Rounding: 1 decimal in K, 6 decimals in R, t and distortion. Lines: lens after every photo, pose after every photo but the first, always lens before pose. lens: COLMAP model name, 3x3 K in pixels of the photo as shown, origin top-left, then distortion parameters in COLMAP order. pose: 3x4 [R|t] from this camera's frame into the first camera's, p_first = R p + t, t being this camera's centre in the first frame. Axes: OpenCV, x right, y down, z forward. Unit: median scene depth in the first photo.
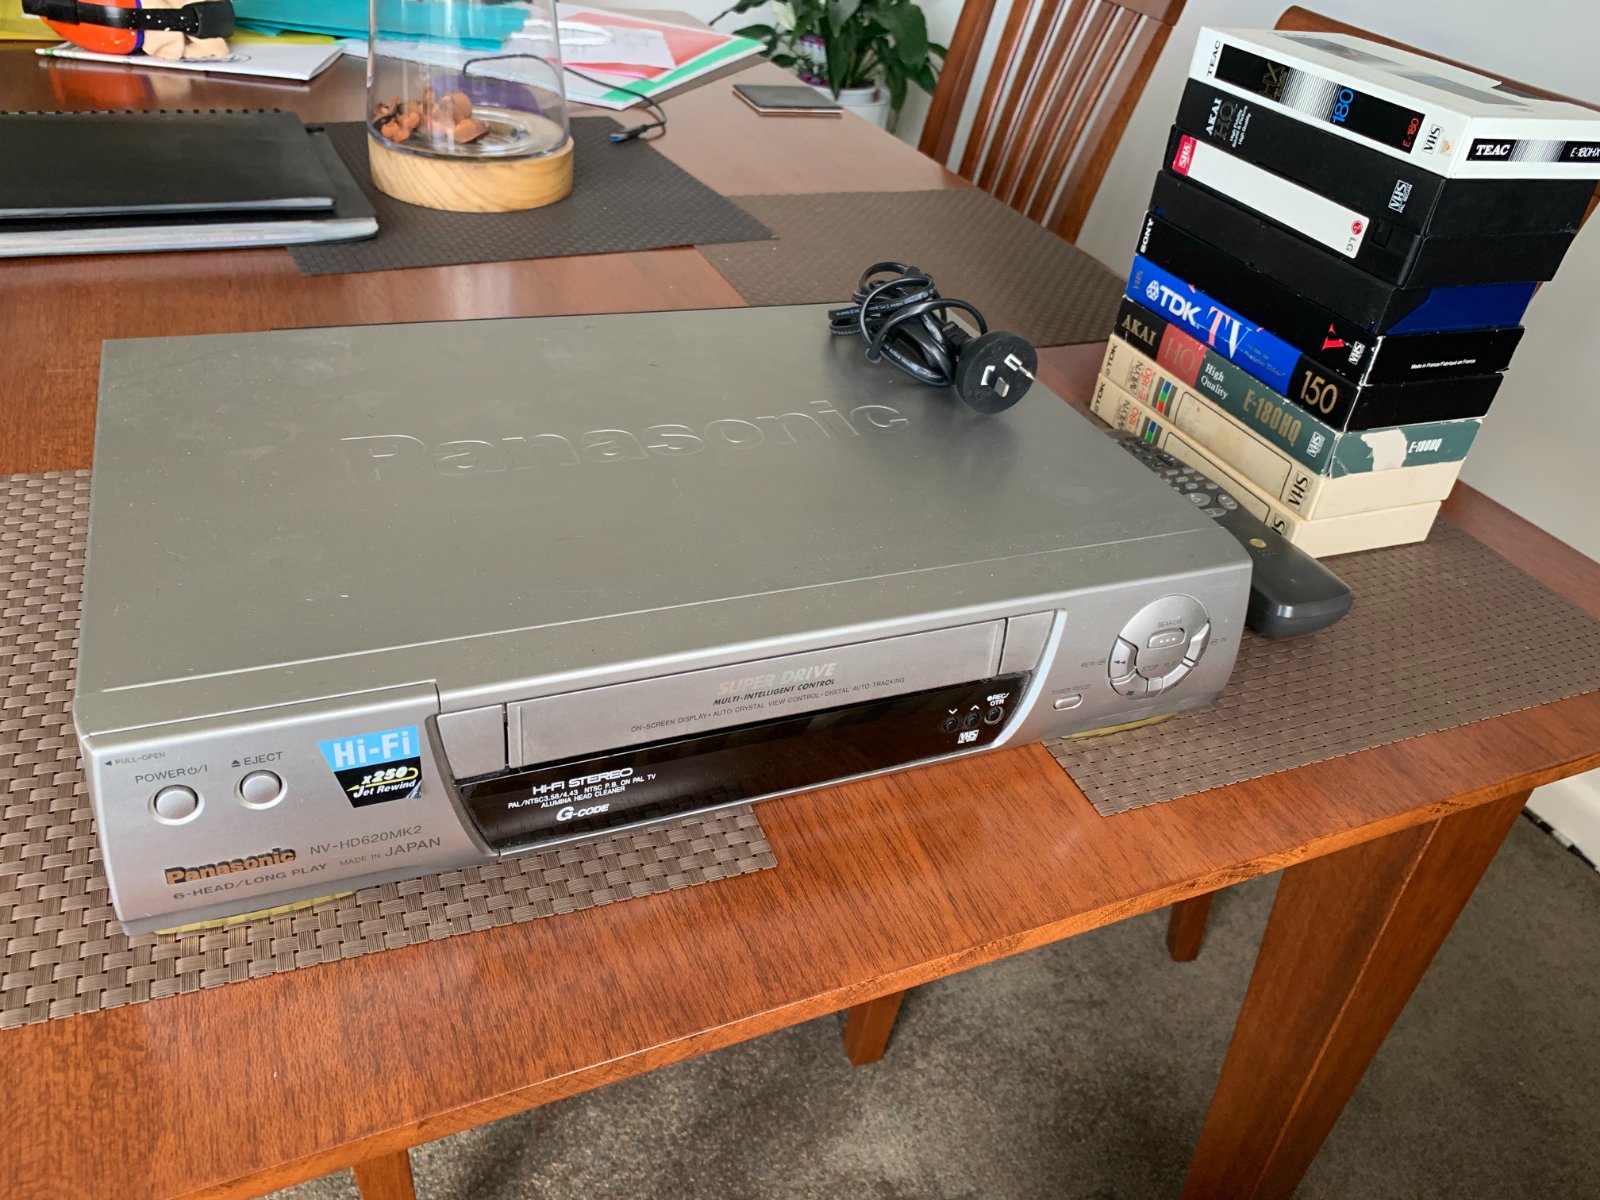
lens RADIAL K [[1193.2, 0, 801.2], [0, 1193.2, 563.3], [0, 0, 1]] dist [-0.000236, -0.040076]
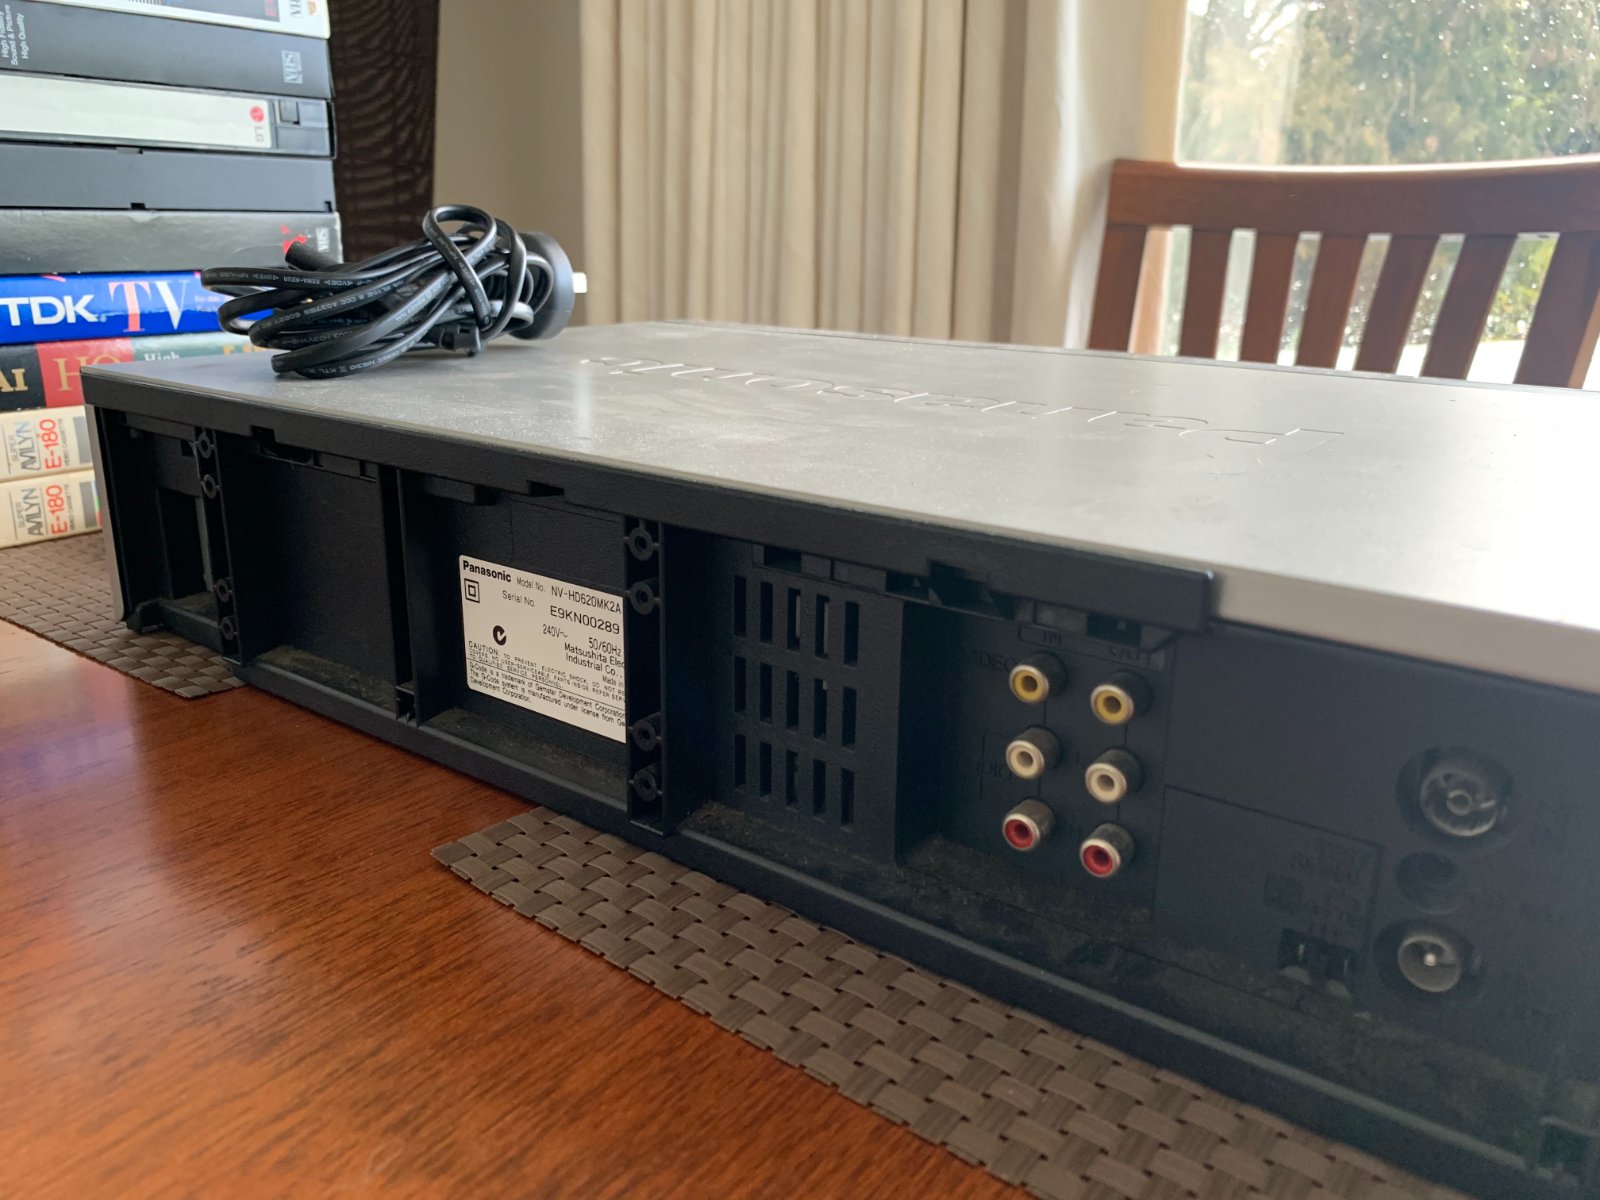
lens RADIAL K [[1236.0, 0, 802.6], [0, 1236.0, 596.0], [0, 0, 1]] dist [-0.007276, -0.006221]
pose [[-0.504022, -0.359535, 0.785300, -0.623726], [0.416464, 0.695383, 0.585663, -0.400928], [-0.756650, 0.622236, -0.200754, 1.090392]]
